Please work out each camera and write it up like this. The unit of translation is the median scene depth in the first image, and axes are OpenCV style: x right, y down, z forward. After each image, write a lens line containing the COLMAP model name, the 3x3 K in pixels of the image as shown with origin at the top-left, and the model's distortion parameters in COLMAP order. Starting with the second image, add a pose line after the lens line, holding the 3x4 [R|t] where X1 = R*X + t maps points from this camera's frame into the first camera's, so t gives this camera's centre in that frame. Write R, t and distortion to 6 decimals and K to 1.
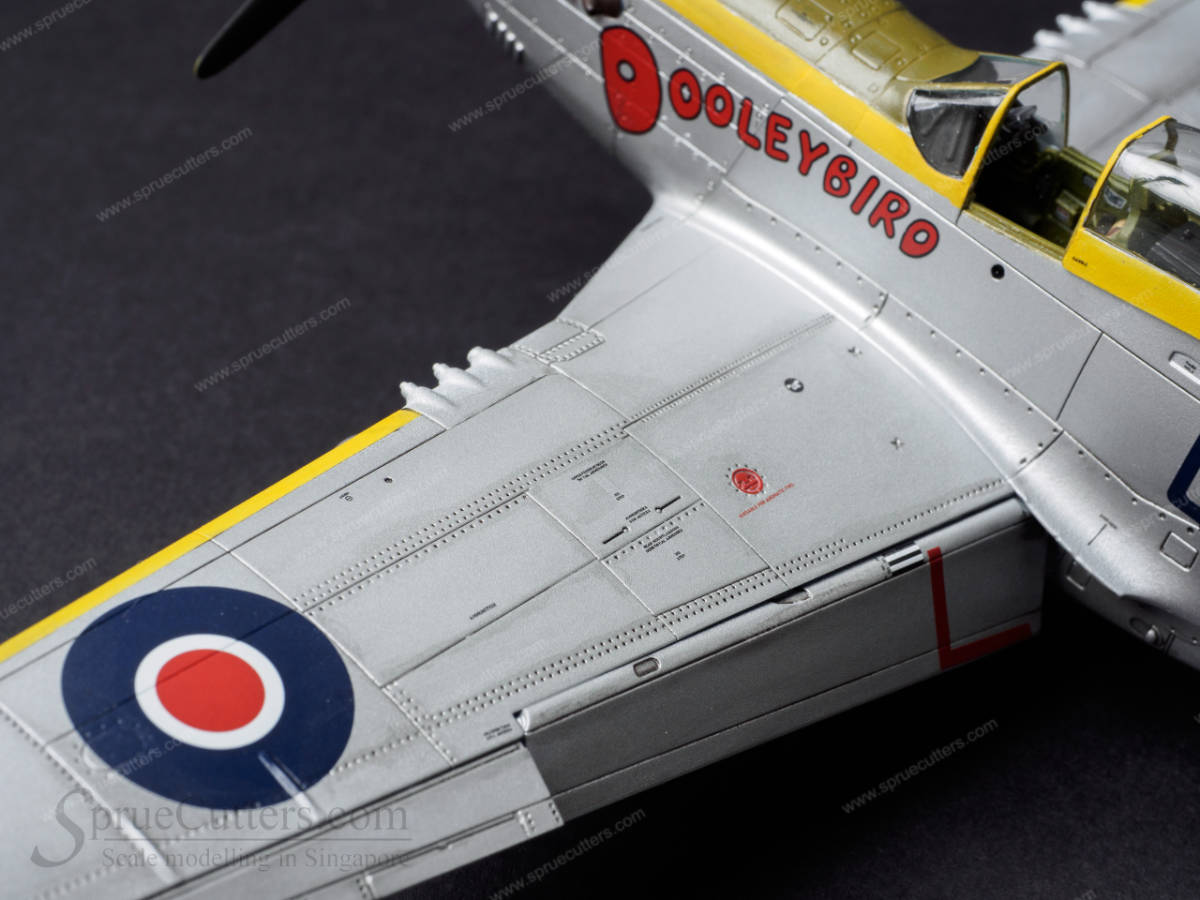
lens RADIAL K [[2870.9, 0, 592.9], [0, 2870.9, 452.2], [0, 0, 1]] dist [0.018647, 0.000000]
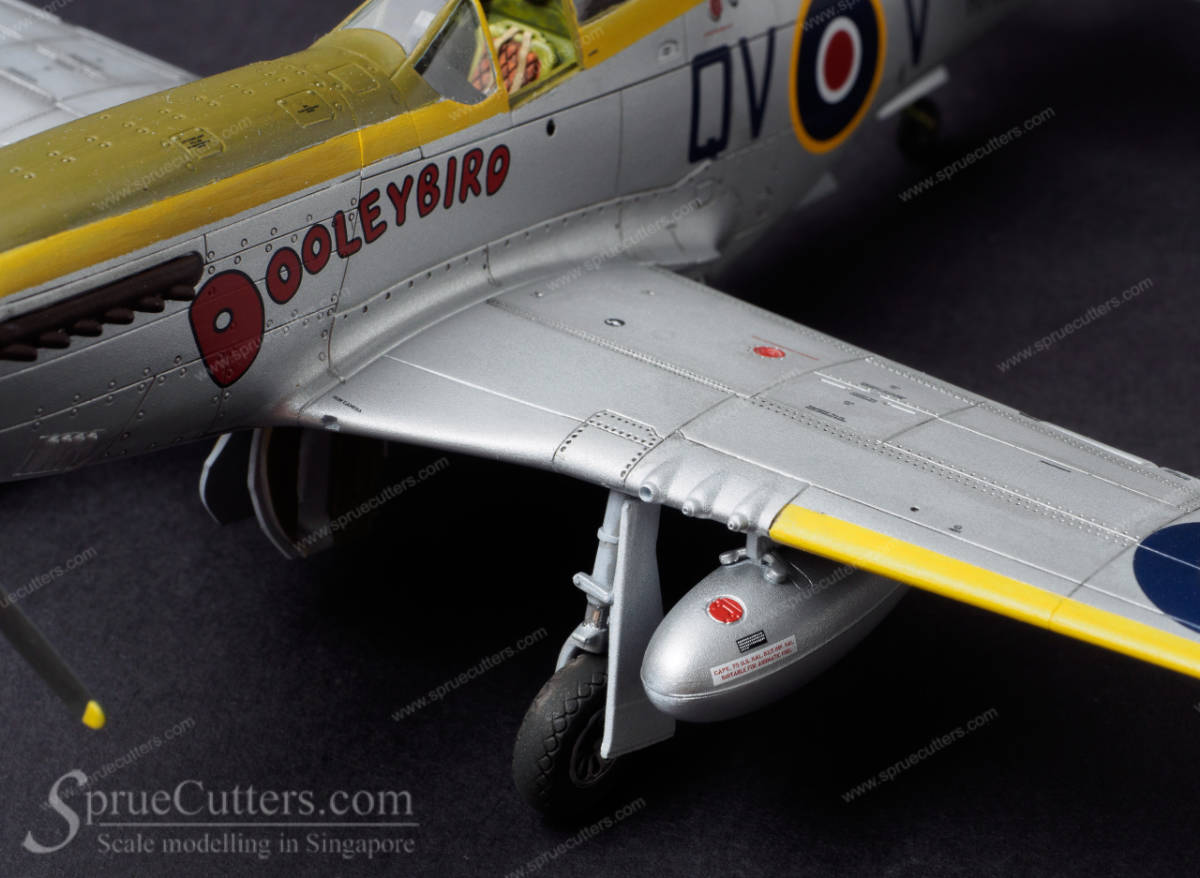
lens RADIAL K [[3290.6, 0, 702.8], [0, 3290.6, 439.6], [0, 0, 1]] dist [0.033945, 0.000000]
pose [[-0.093584, -0.624884, 0.775089, -0.849934], [0.587783, 0.593678, 0.549598, -0.613370], [-0.803588, 0.507017, 0.311737, 0.641487]]
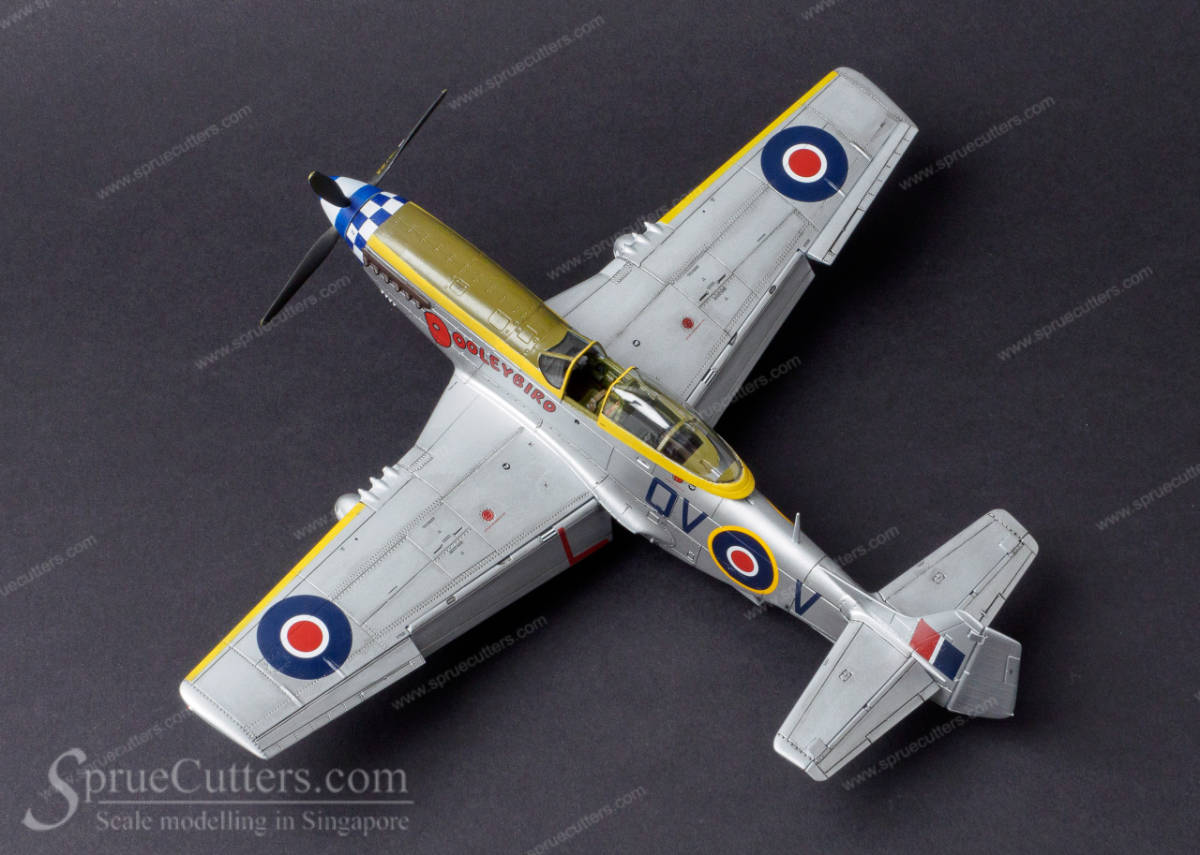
lens RADIAL K [[4287.0, 0, 667.9], [0, 4287.0, 379.5], [0, 0, 1]] dist [0.173547, 0.000000]
pose [[0.995477, -0.083960, -0.044459, 0.403344], [0.092918, 0.957965, 0.271421, -1.167023], [0.019802, -0.274324, 0.961433, -2.797695]]
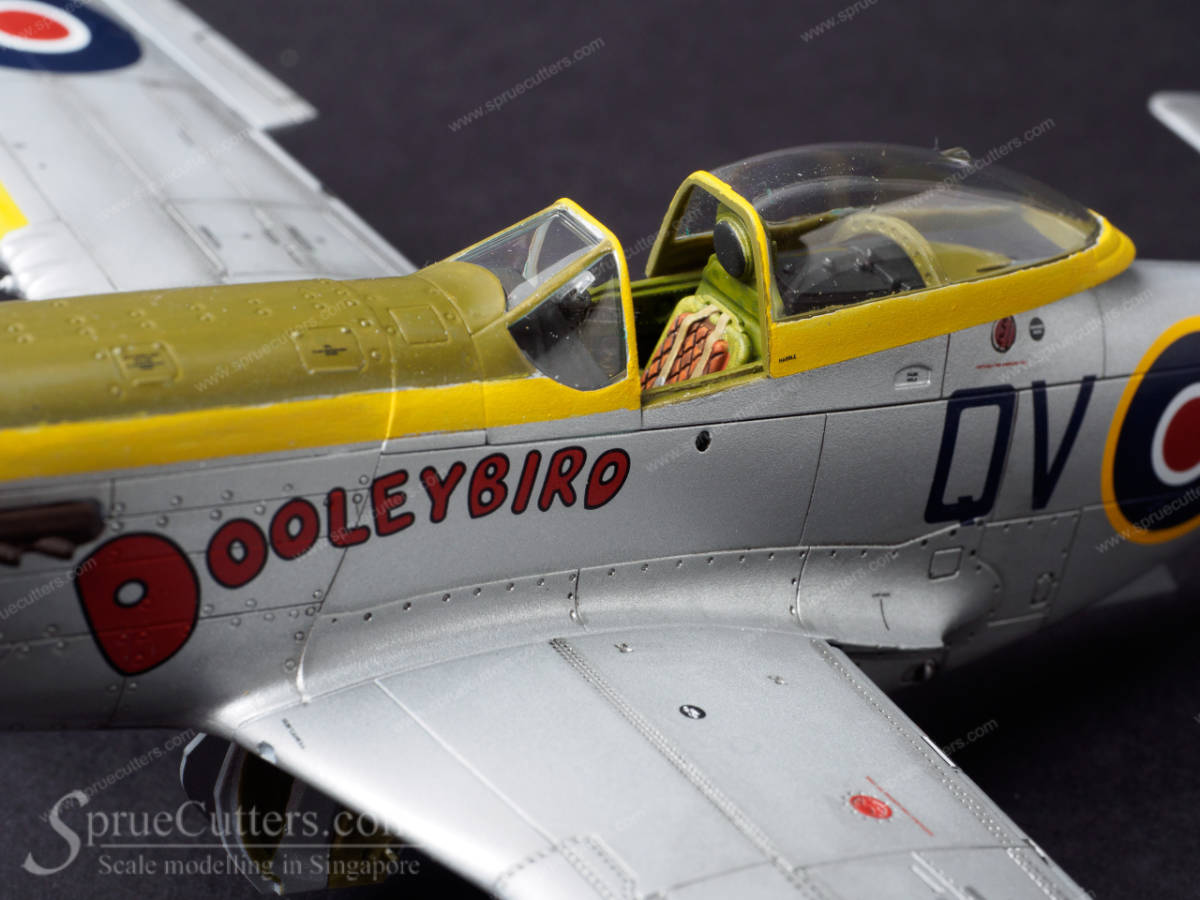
lens RADIAL K [[2870.9, 0, 580.6], [0, 2870.9, 418.9], [0, 0, 1]] dist [0.018647, 0.000000]
pose [[0.297634, -0.552269, 0.778725, -0.485529], [0.561611, 0.760908, 0.324982, -0.344876], [-0.772015, 0.340615, 0.536632, 0.594213]]
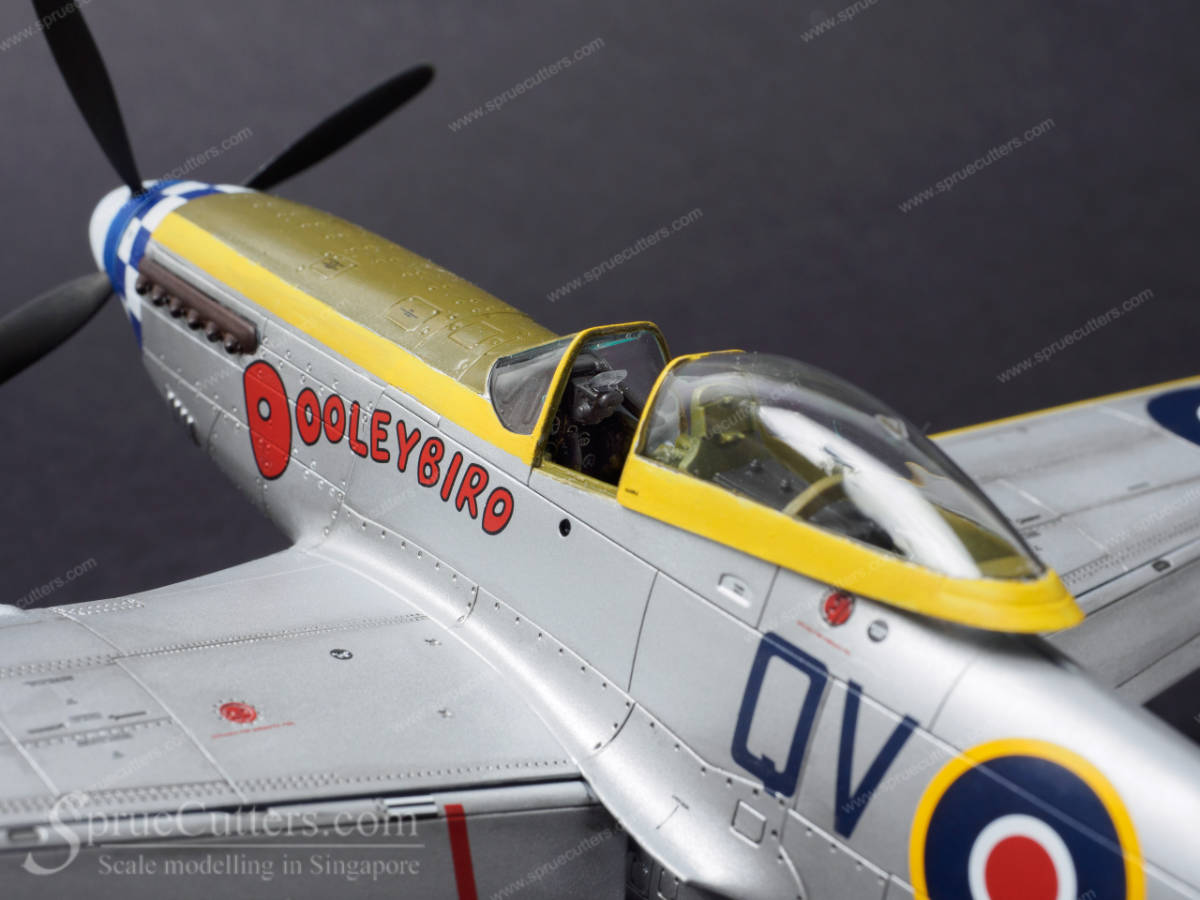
lens RADIAL K [[2870.9, 0, 578.2], [0, 2870.9, 437.4], [0, 0, 1]] dist [0.018647, 0.000000]
pose [[0.984451, -0.015271, -0.174994, 0.302225], [-0.057964, 0.912171, -0.405690, 0.275796], [0.165820, 0.409525, 0.897103, 0.180354]]
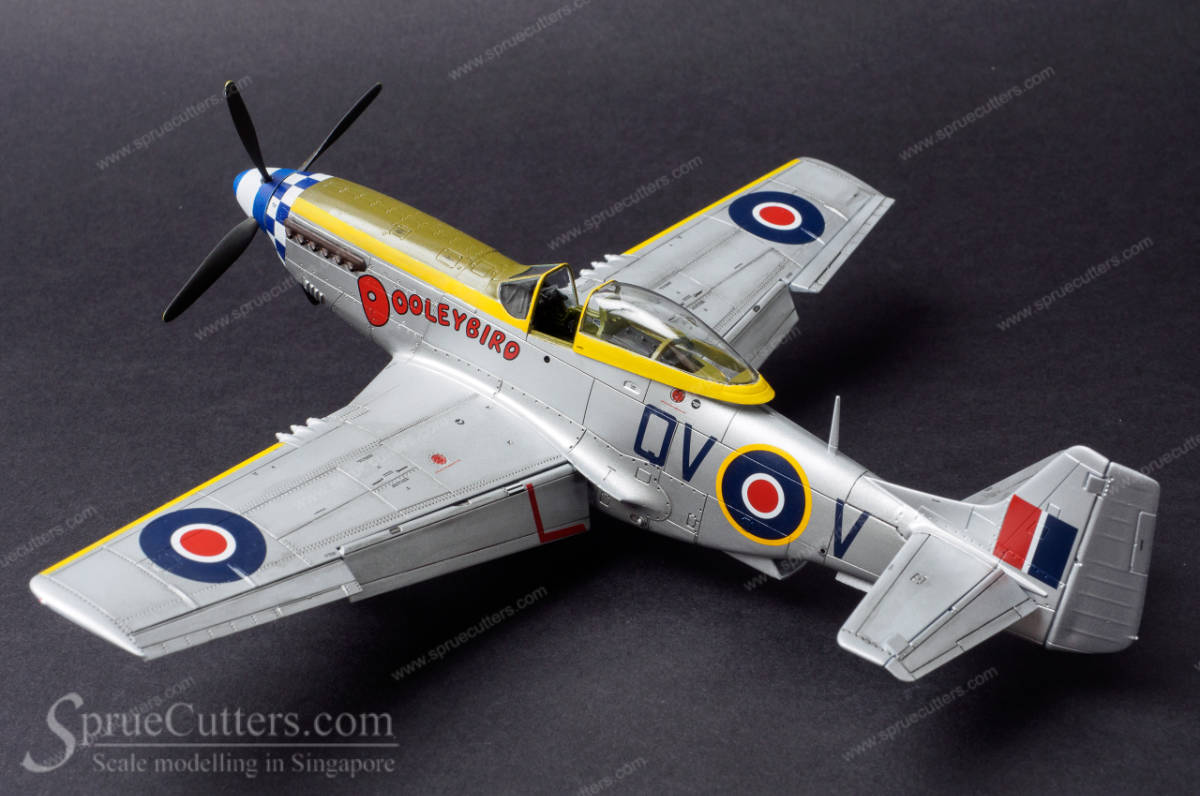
lens RADIAL K [[2577.9, 0, 597.4], [0, 2577.9, 359.2], [0, 0, 1]] dist [0.055228, 0.000000]
pose [[0.992696, -0.102777, 0.063173, 0.055538], [0.112898, 0.976001, -0.186216, 0.303598], [-0.042518, 0.191988, 0.980476, -0.911072]]
